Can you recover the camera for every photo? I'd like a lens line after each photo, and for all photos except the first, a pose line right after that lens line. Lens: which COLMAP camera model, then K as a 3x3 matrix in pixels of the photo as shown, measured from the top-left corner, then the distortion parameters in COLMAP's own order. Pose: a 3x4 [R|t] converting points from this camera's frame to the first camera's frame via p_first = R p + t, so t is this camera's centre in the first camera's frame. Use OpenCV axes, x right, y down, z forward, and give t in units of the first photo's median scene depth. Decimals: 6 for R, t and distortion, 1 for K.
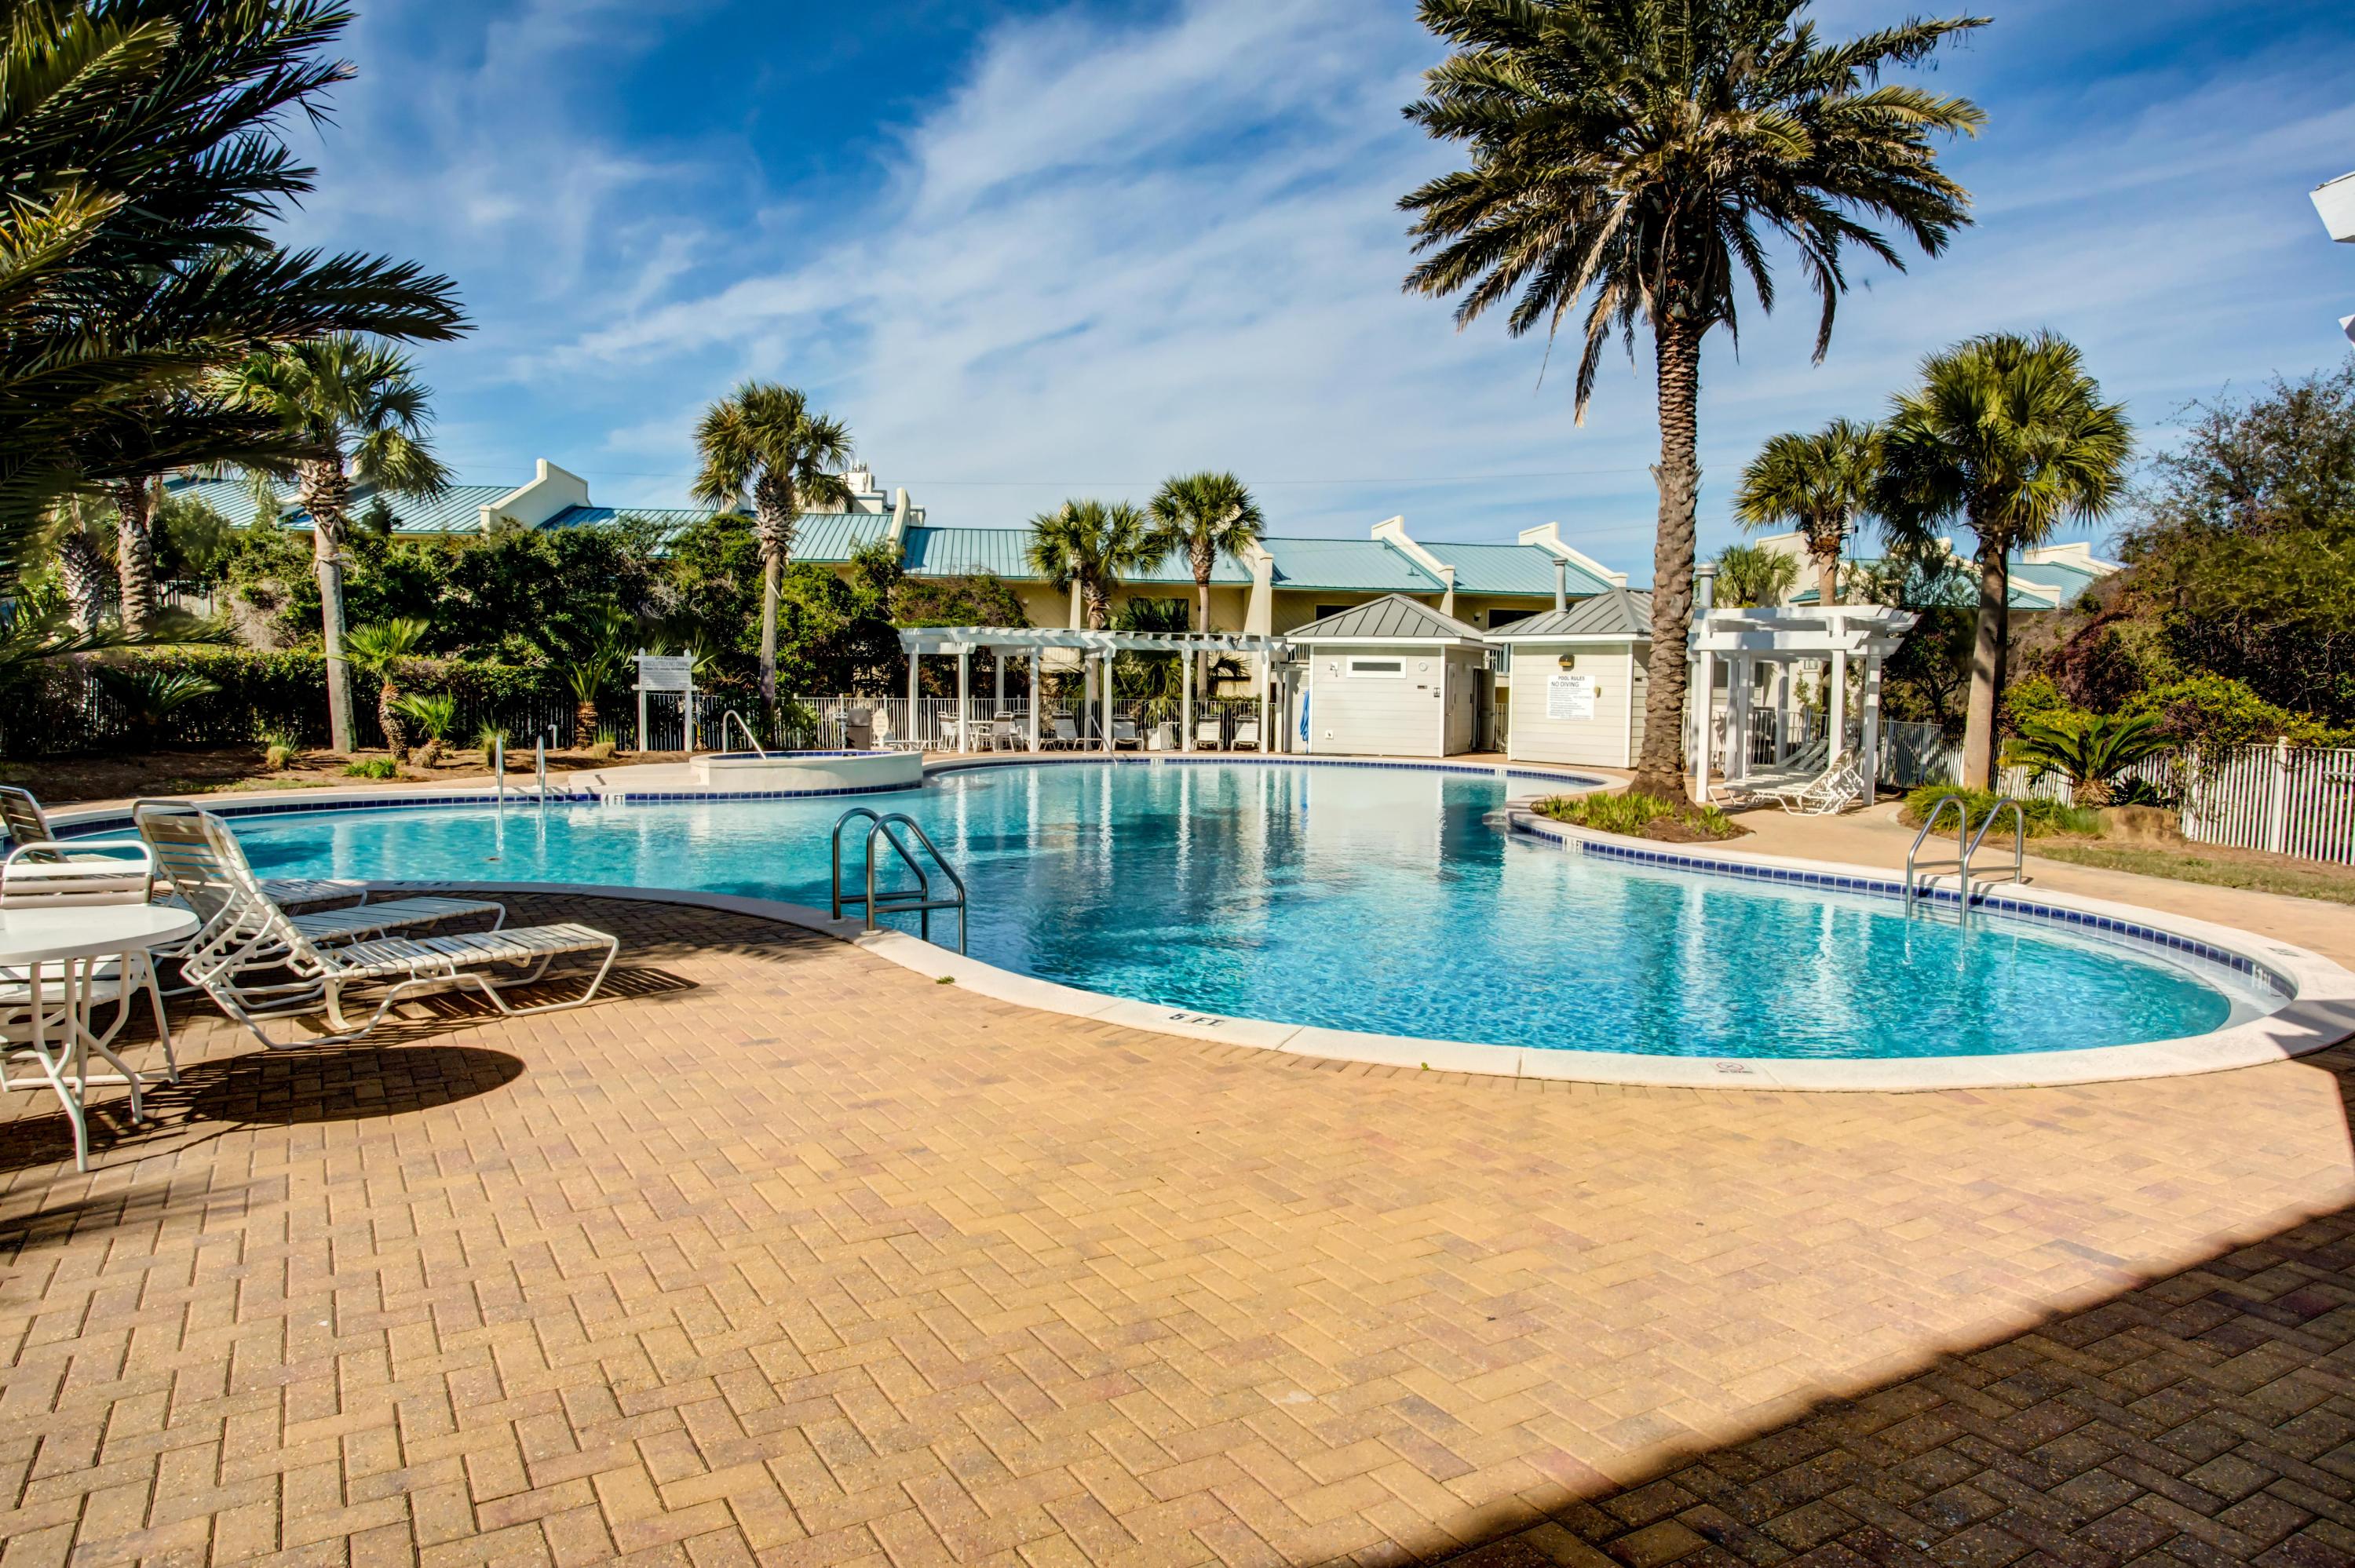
lens RADIAL K [[1501.3, 0, 1178.6], [0, 1501.3, 793.9], [0, 0, 1]] dist [-0.015931, 0.003345]
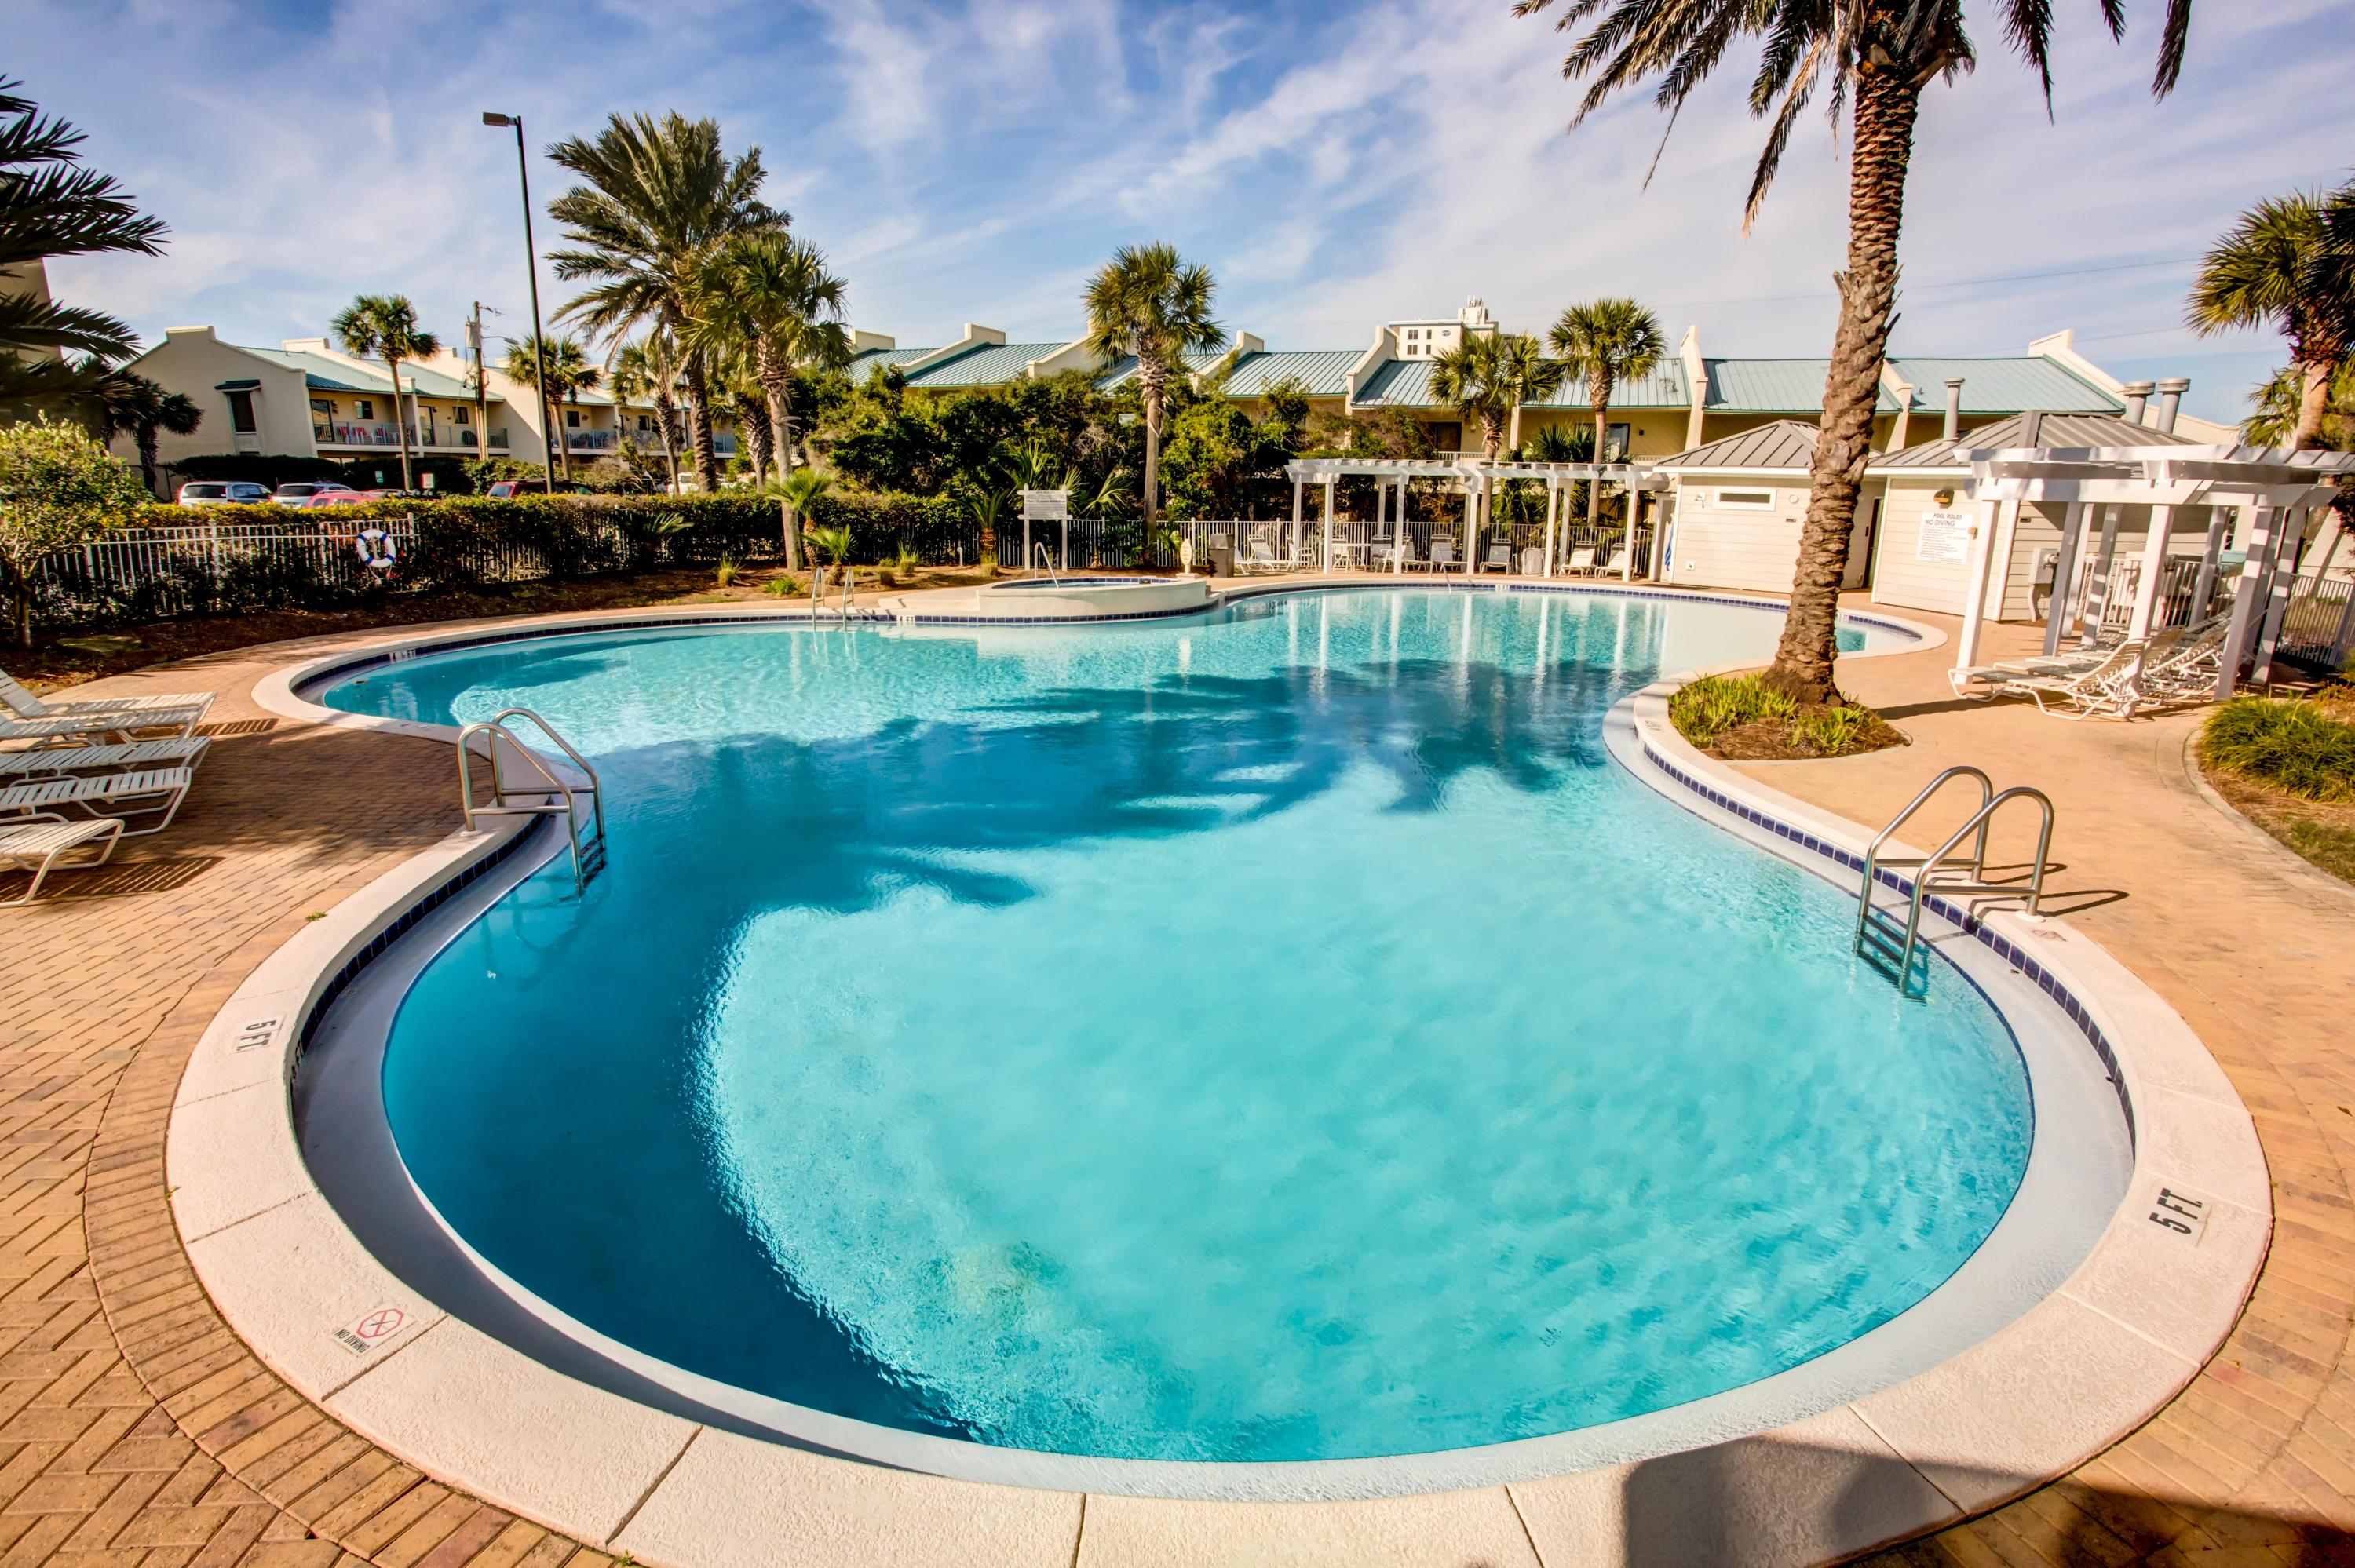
lens RADIAL K [[1189.0, 0, 1168.3], [0, 1189.0, 784.5], [0, 0, 1]] dist [-0.038307, 0.005632]
pose [[0.891045, 0.108655, -0.440719, 0.179072], [-0.031128, 0.983269, 0.179480, -0.031128], [0.452847, -0.146206, 0.879519, 0.153119]]
